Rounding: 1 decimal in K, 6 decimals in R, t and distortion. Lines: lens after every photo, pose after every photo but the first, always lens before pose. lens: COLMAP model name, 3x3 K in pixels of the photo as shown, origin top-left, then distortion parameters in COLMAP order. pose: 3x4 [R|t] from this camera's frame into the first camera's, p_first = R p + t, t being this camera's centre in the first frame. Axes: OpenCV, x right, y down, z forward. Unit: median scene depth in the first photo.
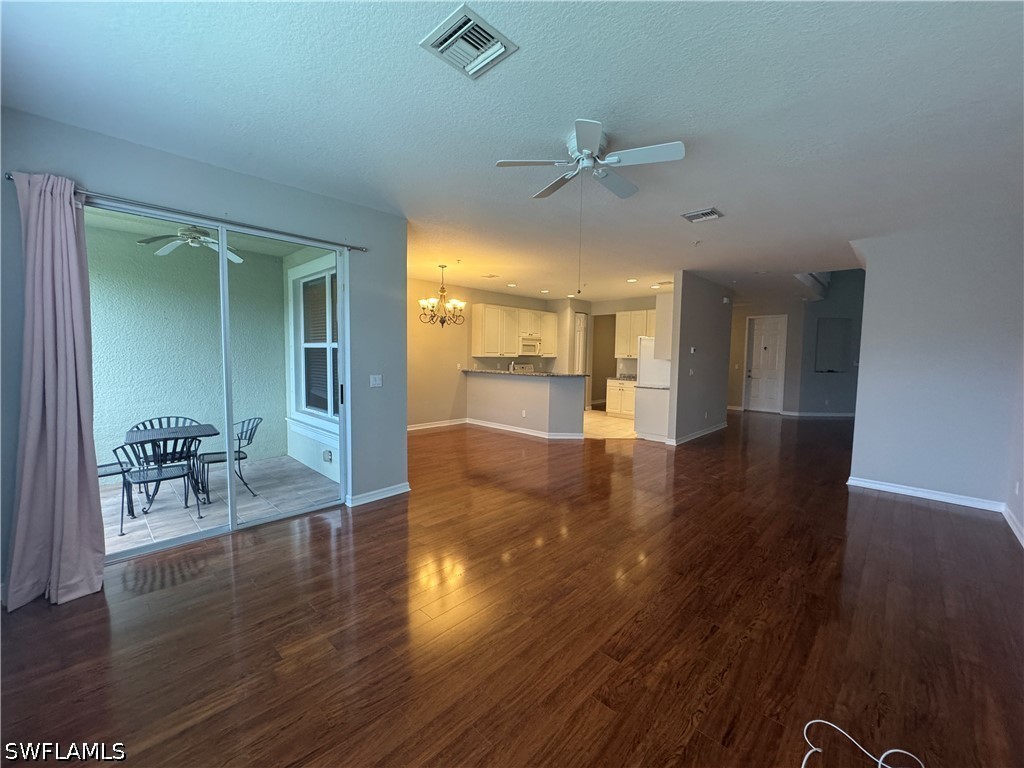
lens RADIAL K [[408.2, 0, 512.0], [0, 408.2, 384.0], [0, 0, 1]] dist [-0.002480, -0.000277]
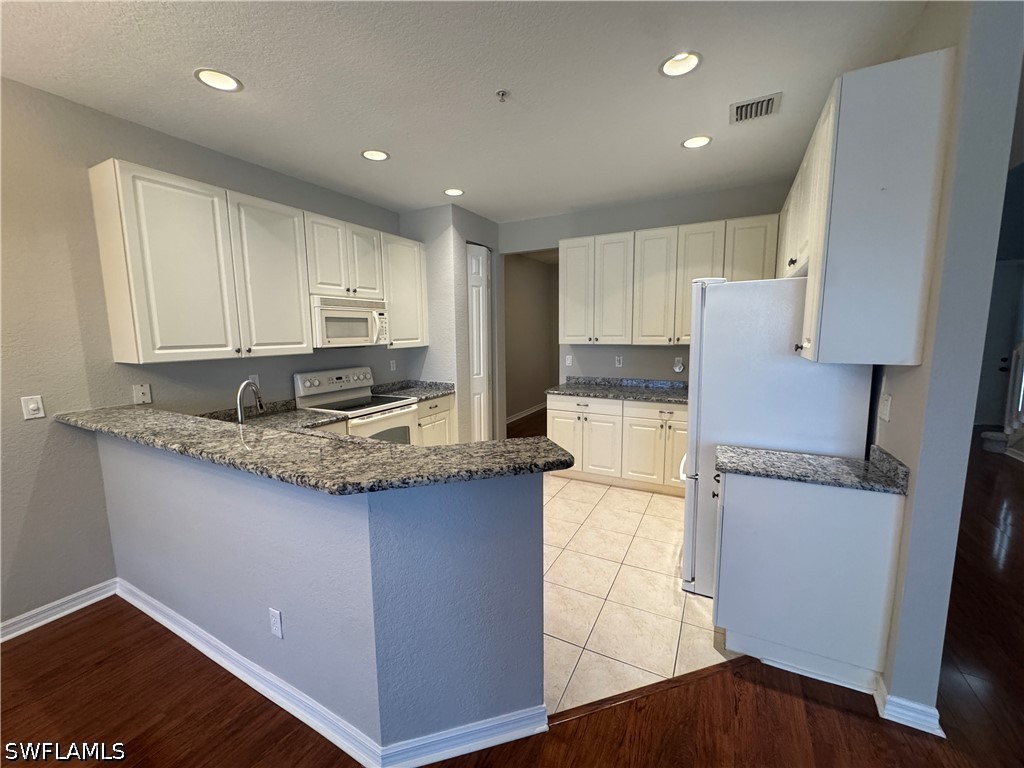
lens RADIAL K [[408.2, 0, 512.0], [0, 408.2, 384.0], [0, 0, 1]] dist [-0.002480, -0.000277]
pose [[0.961220, -0.061421, 0.268857, 0.090803], [0.046612, 0.997041, 0.061128, -0.058106], [-0.271816, -0.046225, 0.961238, 0.670027]]
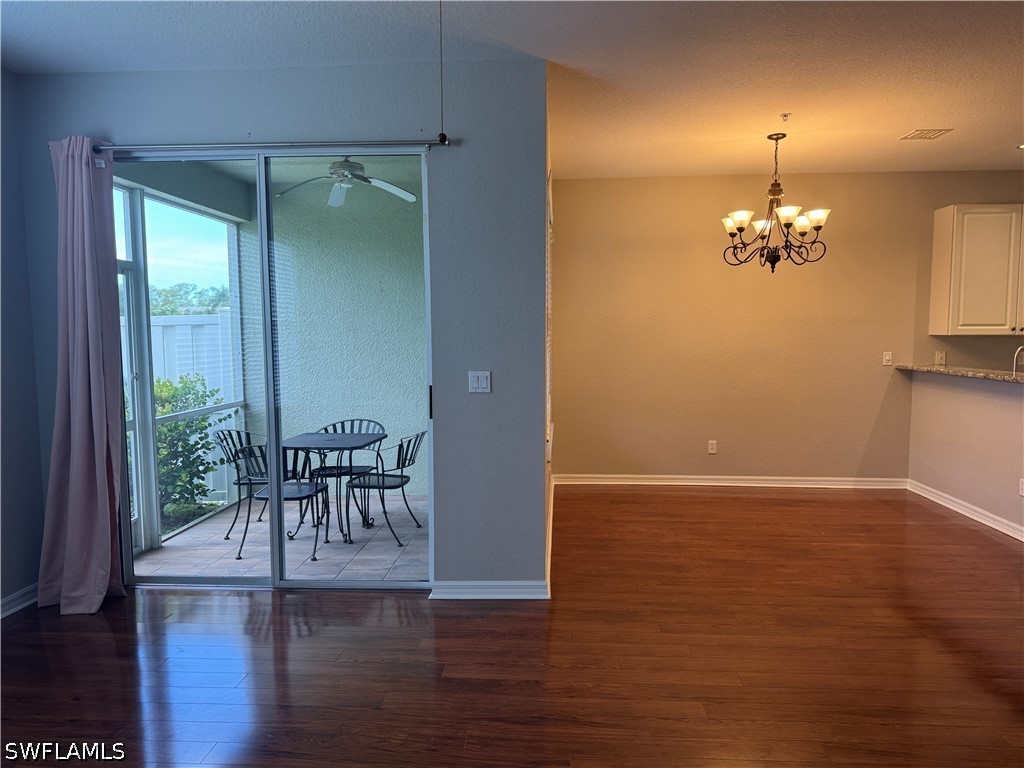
lens RADIAL K [[712.9, 0, 522.6], [0, 712.9, 394.0], [0, 0, 1]] dist [0.041581, -0.052718]
pose [[0.647673, 0.048832, -0.760352, 0.202313], [-0.042209, 0.998711, 0.028186, -0.009589], [0.760748, 0.013839, 0.648900, 0.202186]]
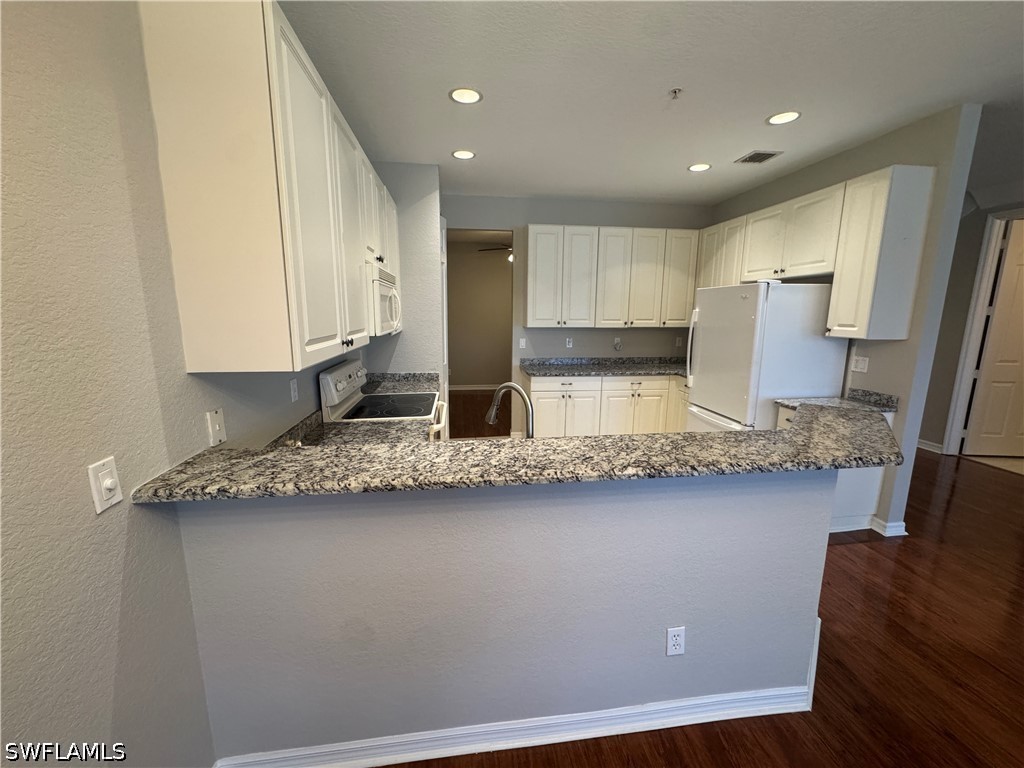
lens RADIAL K [[408.2, 0, 512.0], [0, 408.2, 384.0], [0, 0, 1]] dist [-0.002480, -0.000277]
pose [[0.622776, -0.150986, 0.767693, -0.141051], [0.064026, 0.987747, 0.142324, -0.078367], [-0.779776, -0.039484, 0.624812, 0.836050]]
